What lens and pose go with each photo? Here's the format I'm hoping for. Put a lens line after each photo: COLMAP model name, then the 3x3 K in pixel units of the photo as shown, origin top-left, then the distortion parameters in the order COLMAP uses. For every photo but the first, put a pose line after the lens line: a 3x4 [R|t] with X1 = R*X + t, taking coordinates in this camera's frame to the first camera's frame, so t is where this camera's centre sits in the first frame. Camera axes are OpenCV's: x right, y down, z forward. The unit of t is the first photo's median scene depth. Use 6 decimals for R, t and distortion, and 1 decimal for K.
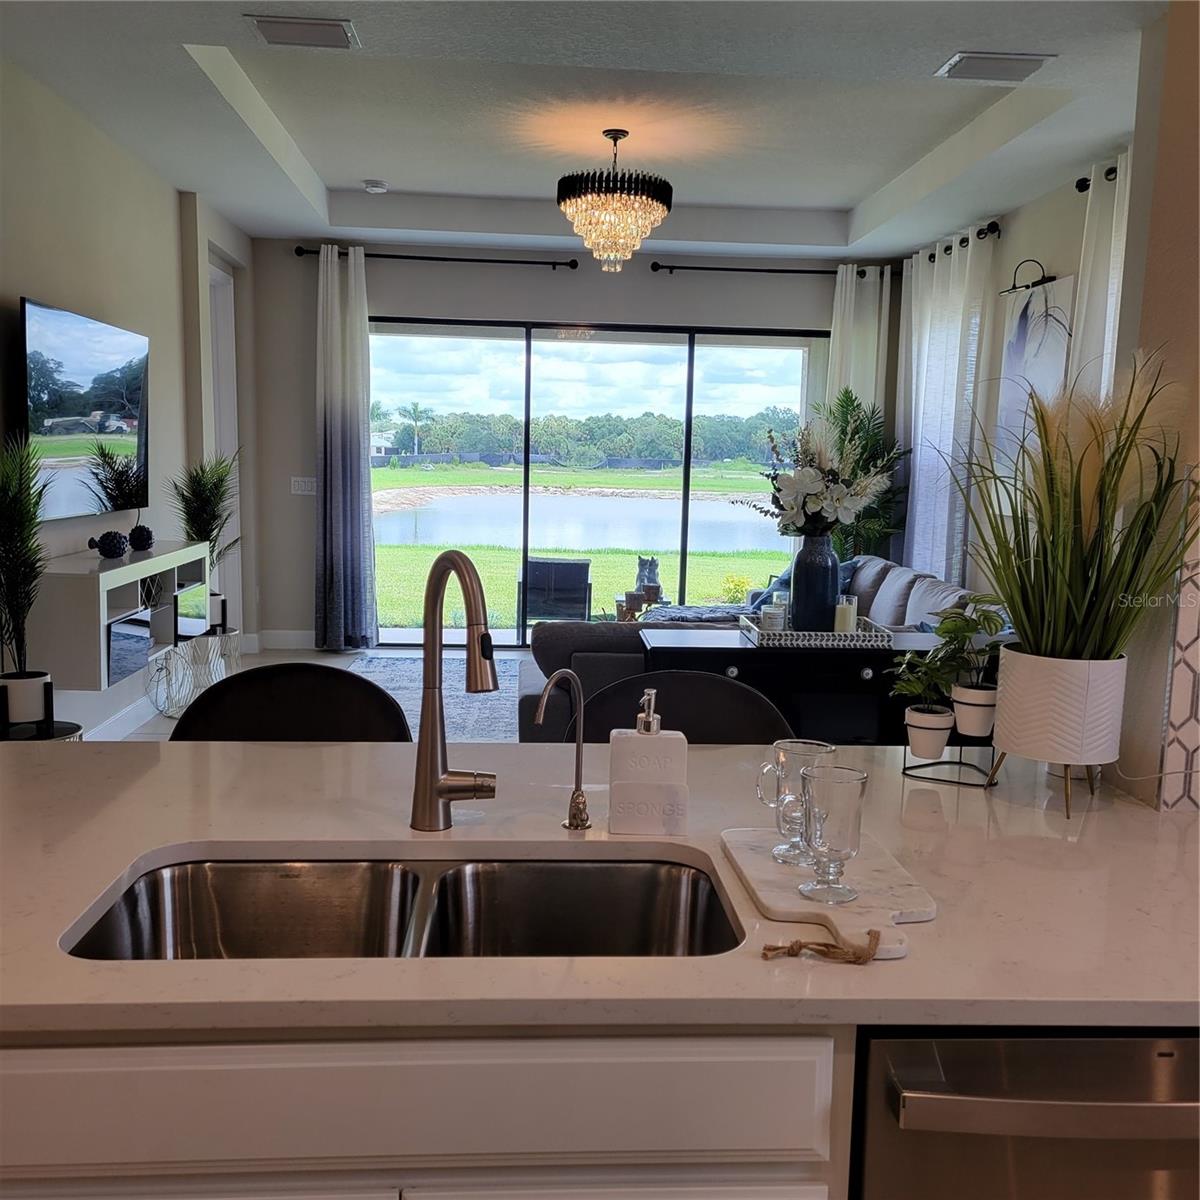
lens RADIAL K [[1202.2, 0, 586.8], [0, 1202.2, 628.3], [0, 0, 1]] dist [0.048744, 0.000000]
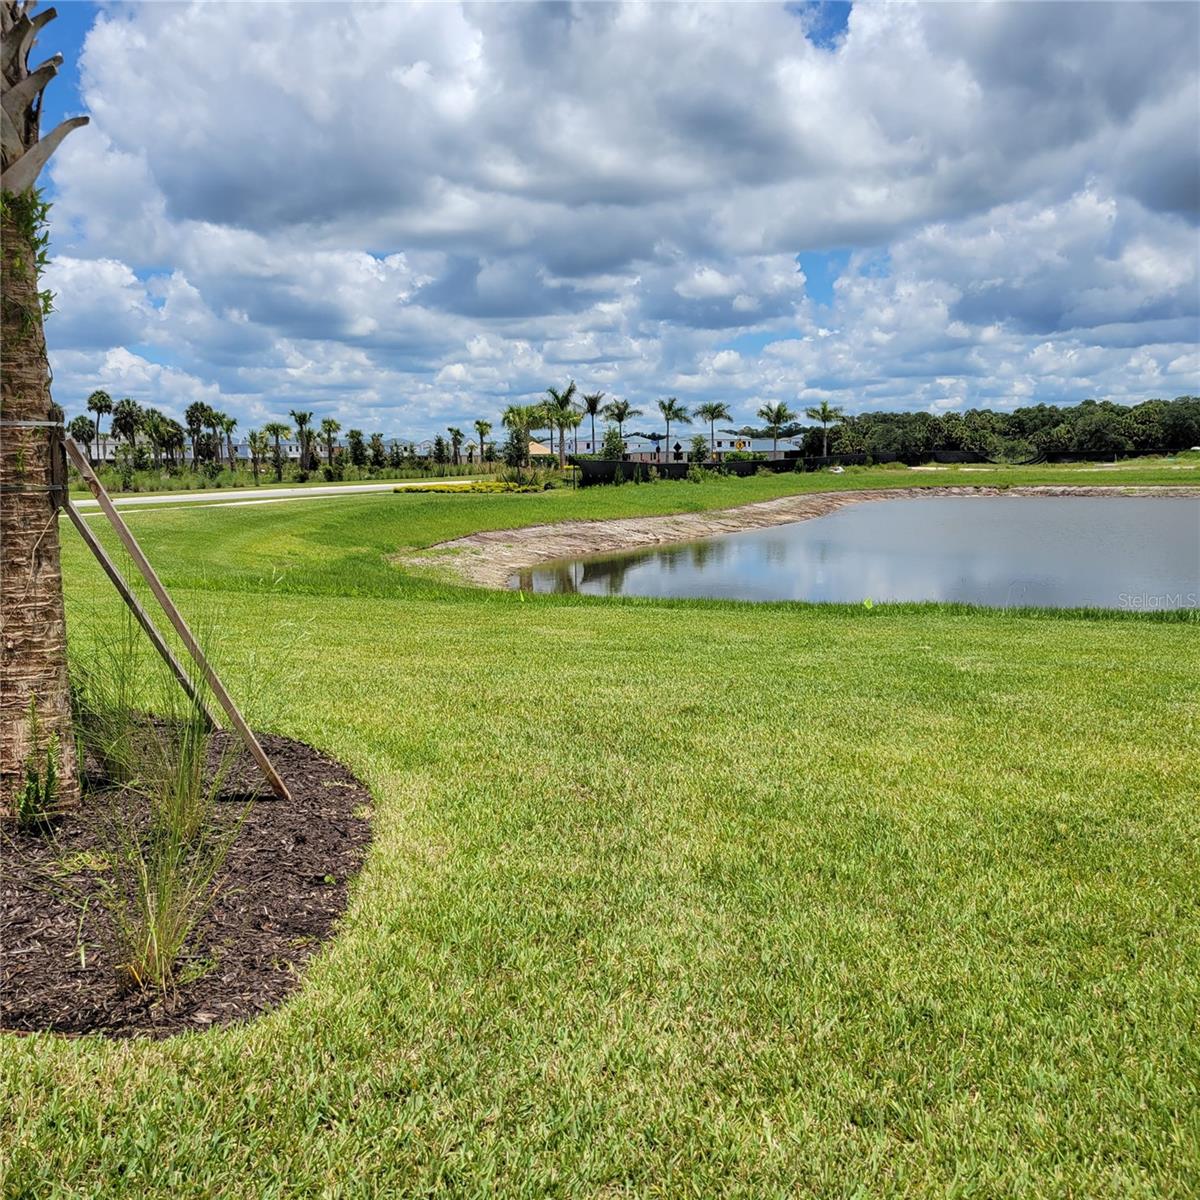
lens RADIAL K [[1202.2, 0, 601.0], [0, 1202.2, 599.4], [0, 0, 1]] dist [0.048744, 0.000000]
pose [[0.947697, -0.000349, -0.319170, -0.179893], [-0.008583, 0.999610, -0.026577, -0.174272], [0.319055, 0.027926, 0.947325, 1.415291]]
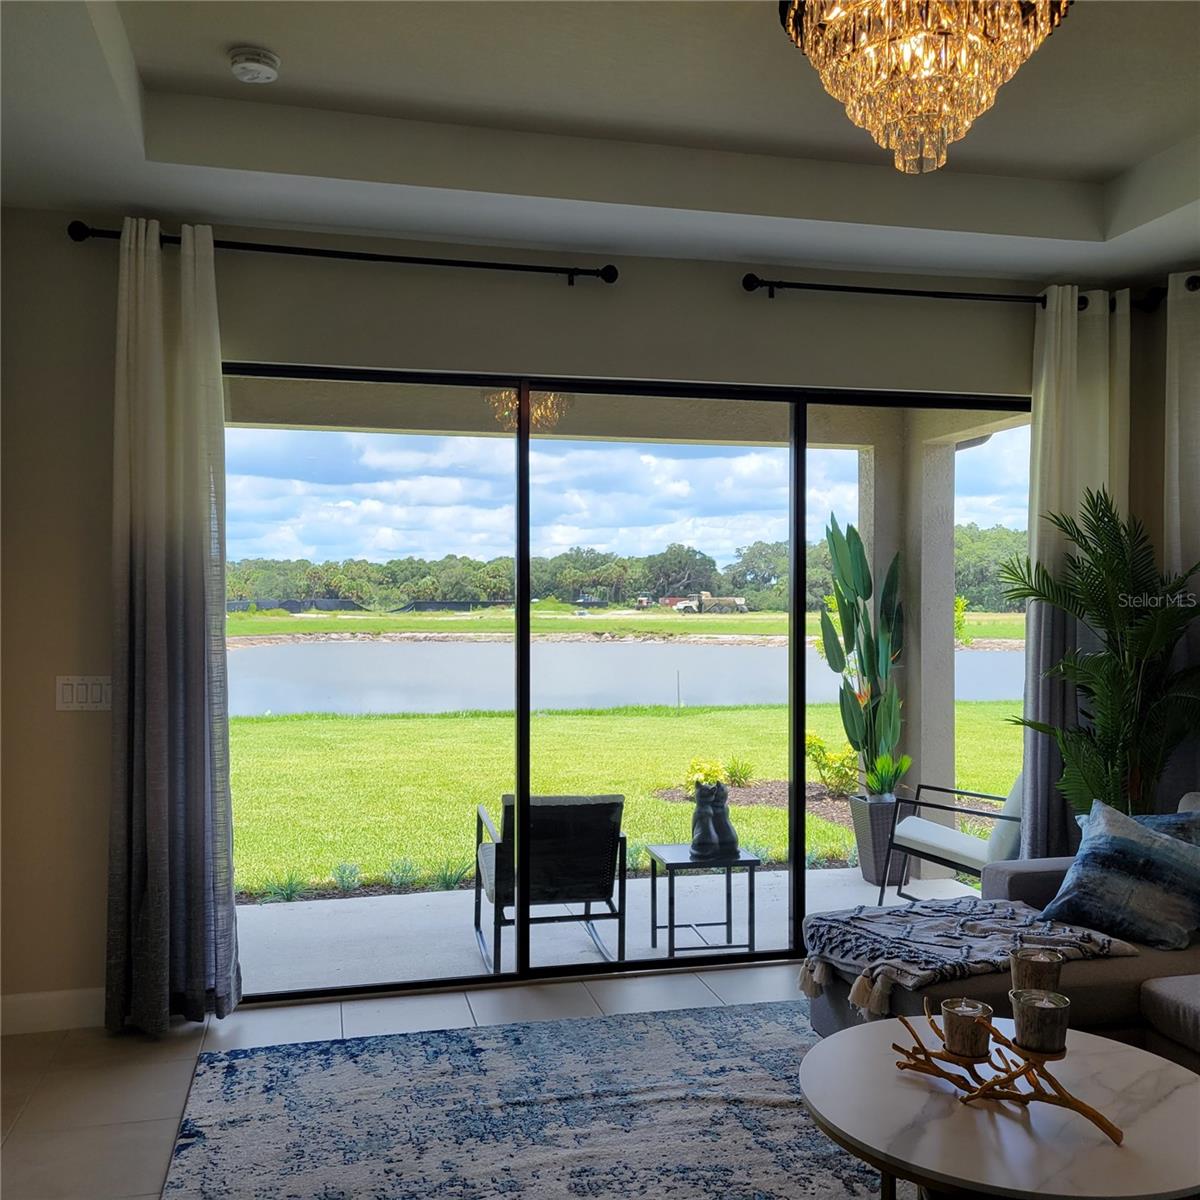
lens RADIAL K [[1202.2, 0, 608.7], [0, 1202.2, 612.9], [0, 0, 1]] dist [0.048744, 0.000000]
pose [[0.982944, -0.026652, 0.181963, -0.113246], [0.049781, 0.991064, -0.123752, -0.078818], [-0.177039, 0.130700, 0.975487, 0.473726]]
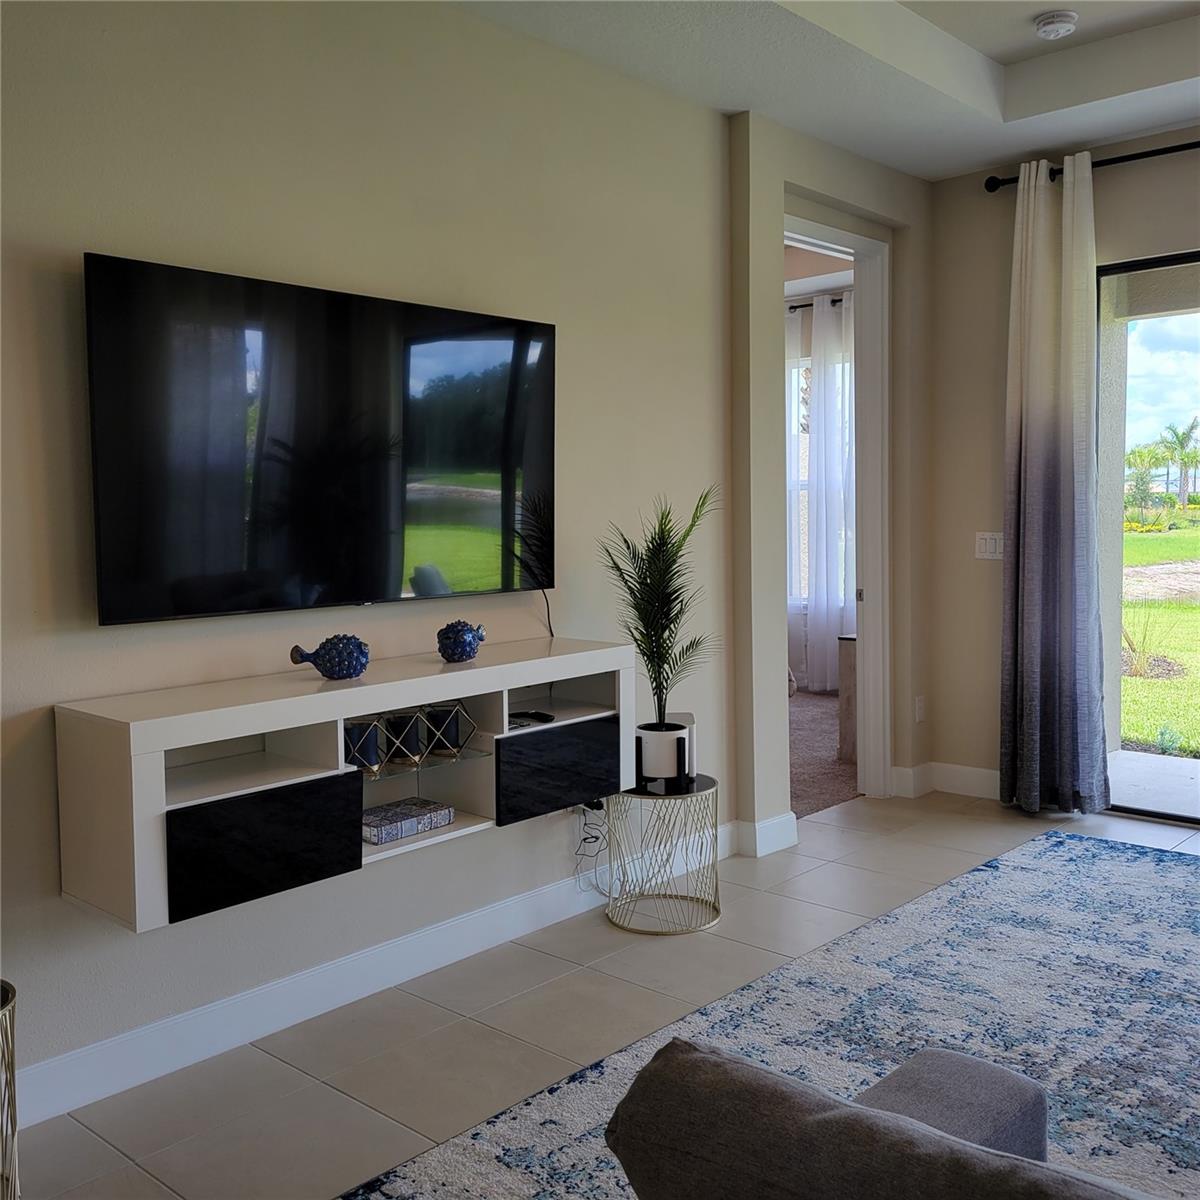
lens RADIAL K [[1202.2, 0, 629.3], [0, 1202.2, 595.5], [0, 0, 1]] dist [0.048744, 0.000000]
pose [[0.715221, 0.017108, -0.698688, 0.077117], [-0.067284, 0.996742, -0.044469, -0.050240], [0.695652, 0.078816, 0.714043, 0.408973]]
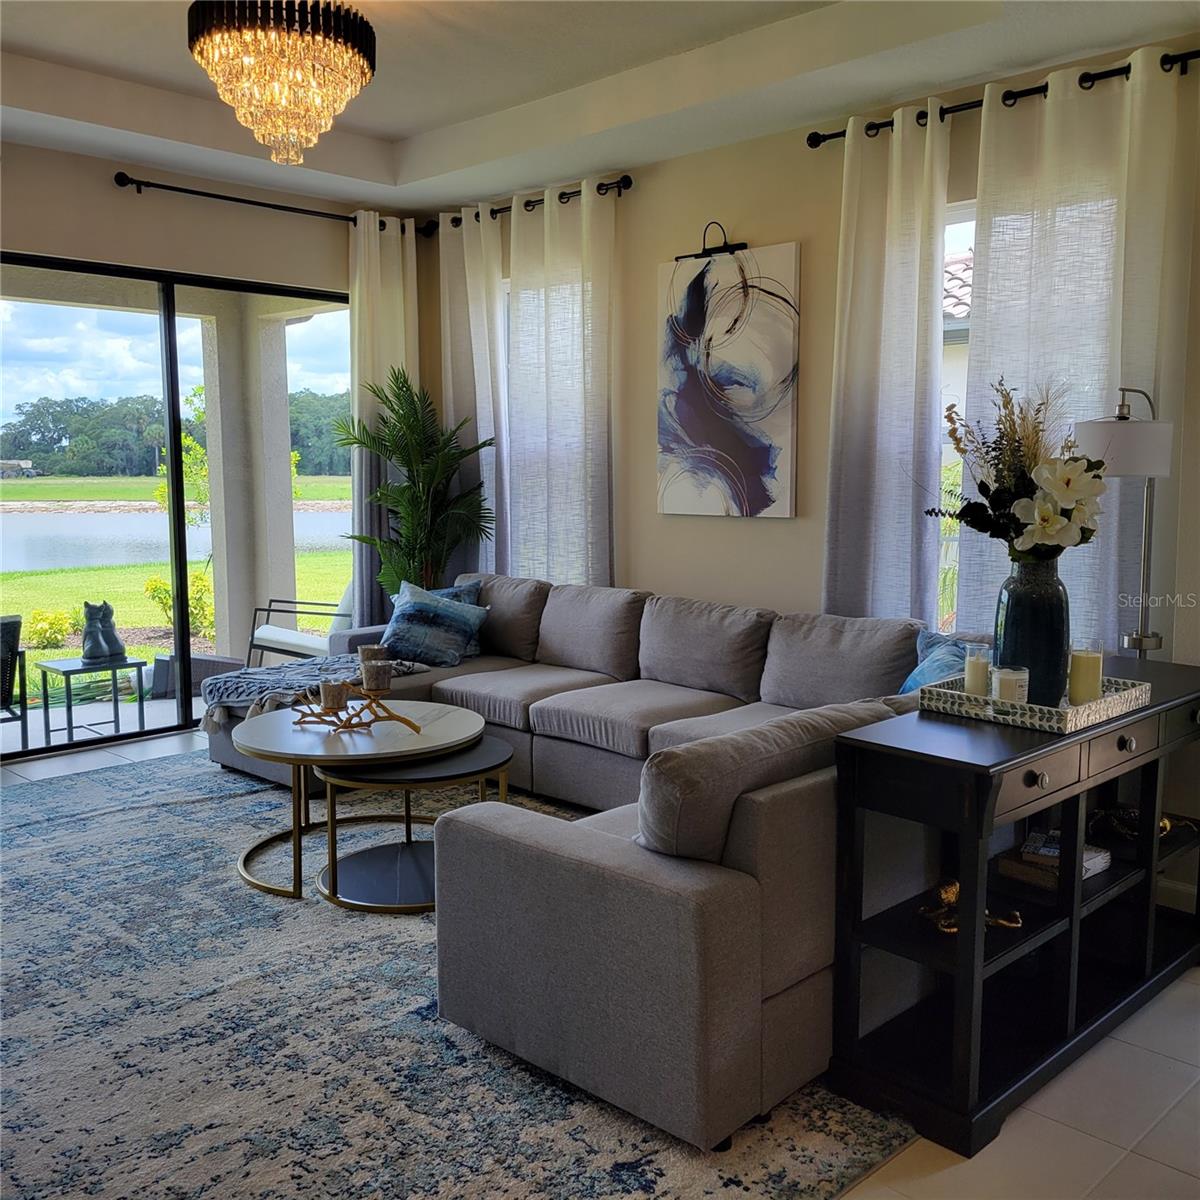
lens RADIAL K [[1202.2, 0, 620.7], [0, 1202.2, 593.9], [0, 0, 1]] dist [0.048744, 0.000000]
pose [[0.733392, -0.100775, 0.672295, -0.218579], [0.117580, 0.992851, 0.020559, -0.047695], [-0.669560, 0.063971, 0.739998, 0.312790]]
